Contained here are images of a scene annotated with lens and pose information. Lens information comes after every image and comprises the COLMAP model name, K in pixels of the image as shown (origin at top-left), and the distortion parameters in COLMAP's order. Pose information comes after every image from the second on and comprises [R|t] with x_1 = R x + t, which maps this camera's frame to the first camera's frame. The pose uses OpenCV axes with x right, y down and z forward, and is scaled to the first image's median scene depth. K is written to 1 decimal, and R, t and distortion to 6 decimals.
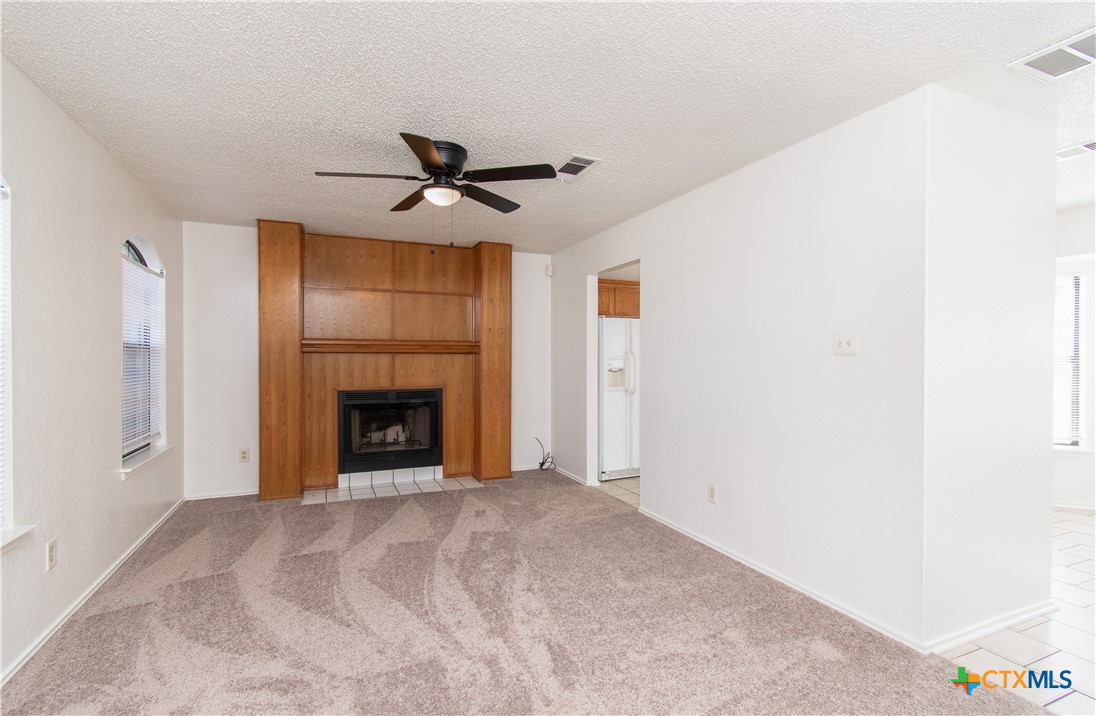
lens RADIAL K [[501.8, 0, 548.0], [0, 501.8, 358.0], [0, 0, 1]] dist [0.000340, -0.000076]
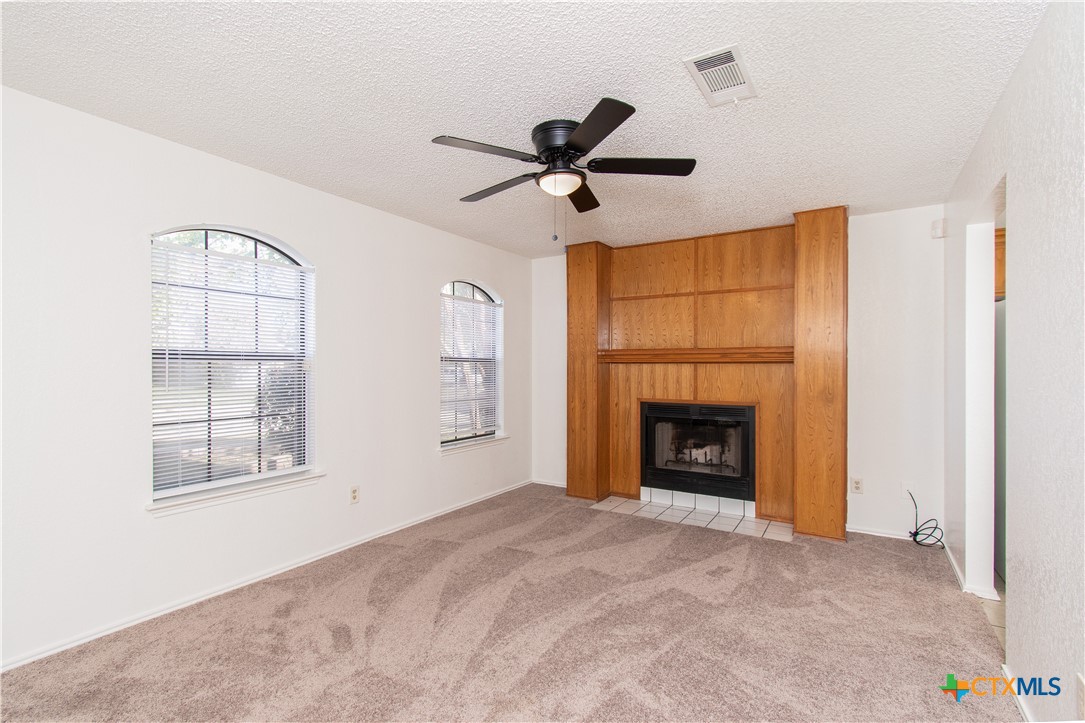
lens RADIAL K [[501.2, 0, 542.5], [0, 501.2, 361.5], [0, 0, 1]] dist [-0.000875, -0.000133]
pose [[0.556991, -0.012357, -0.830426, 0.299547], [-0.001658, 0.999871, -0.015990, 0.002518], [0.830517, 0.010284, 0.556899, 0.294137]]
